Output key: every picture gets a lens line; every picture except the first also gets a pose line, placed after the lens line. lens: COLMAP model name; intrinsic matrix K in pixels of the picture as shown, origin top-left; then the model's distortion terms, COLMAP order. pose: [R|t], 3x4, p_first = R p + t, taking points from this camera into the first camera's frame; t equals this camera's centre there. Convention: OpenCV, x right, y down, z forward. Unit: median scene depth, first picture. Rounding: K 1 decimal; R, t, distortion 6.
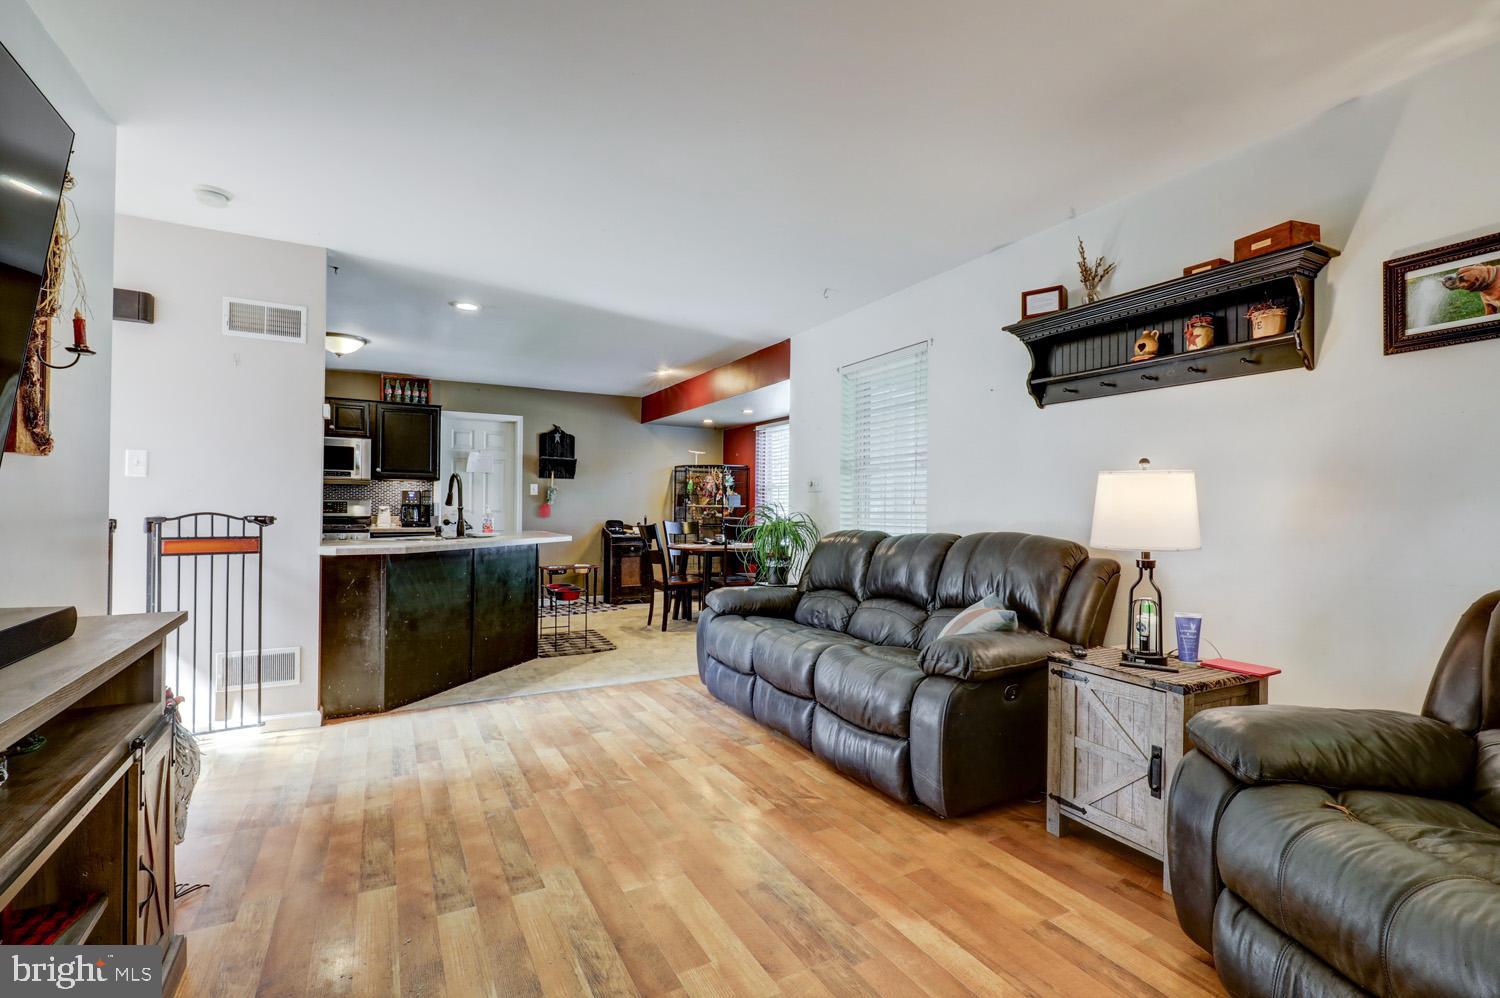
lens RADIAL K [[674.5, 0, 756.1], [0, 674.5, 505.8], [0, 0, 1]] dist [-0.002581, 0.000576]
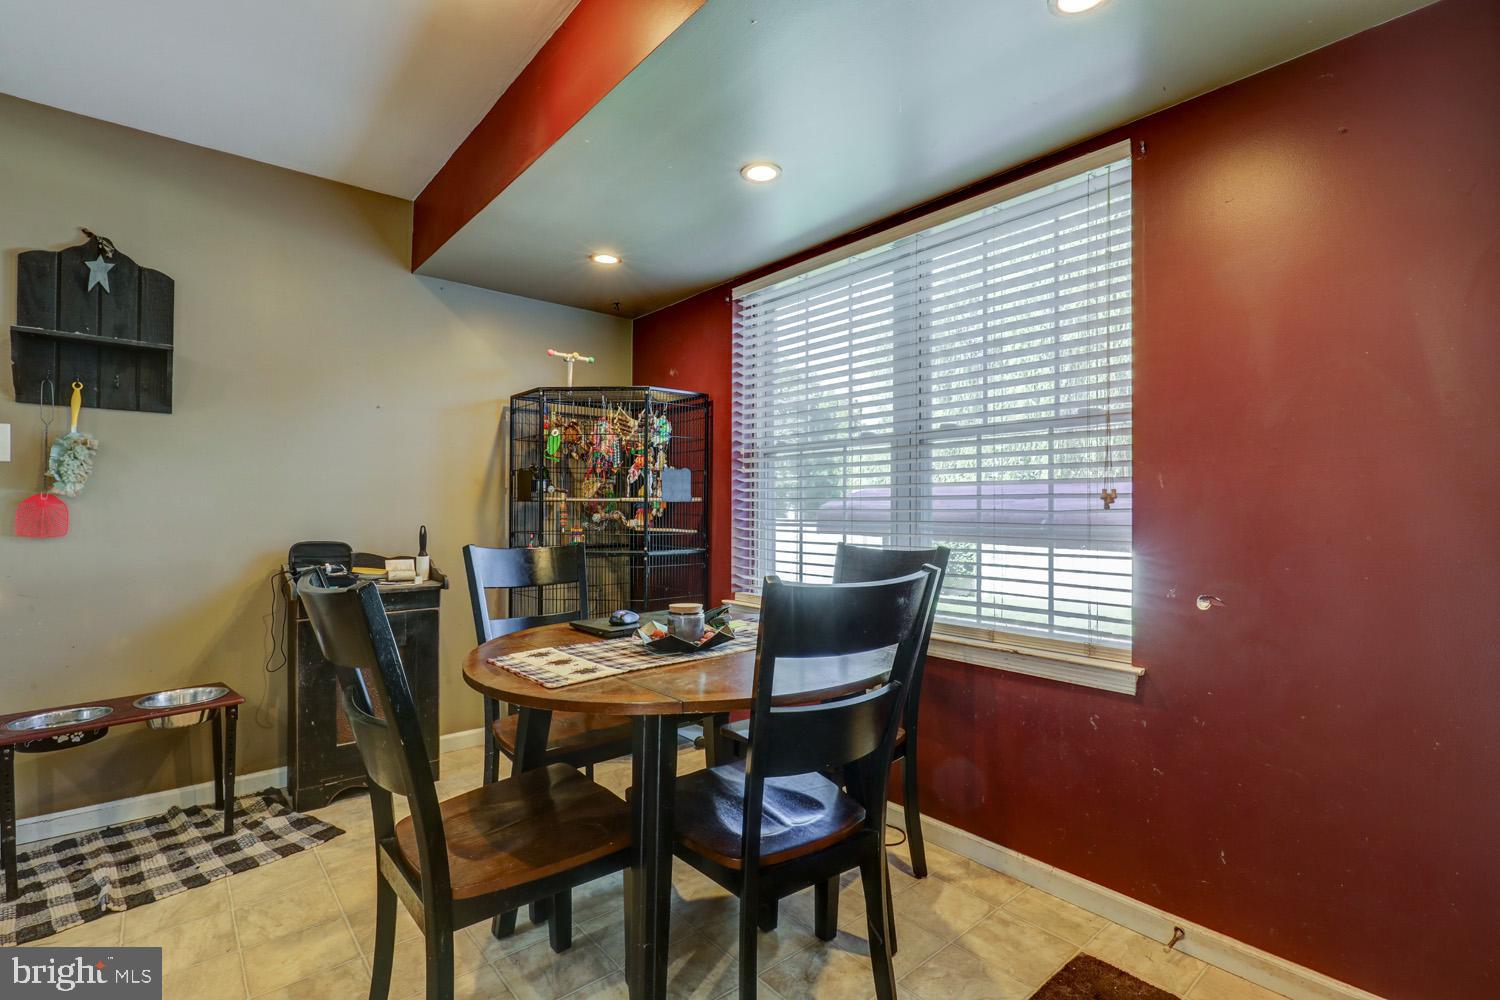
lens RADIAL K [[713.5, 0, 753.5], [0, 713.5, 504.4], [0, 0, 1]] dist [-0.000118, -0.000204]
pose [[0.981463, -0.003794, 0.191616, -0.065393], [0.003583, 0.999993, 0.001447, 0.002713], [-0.191620, -0.000734, 0.981469, 0.597489]]
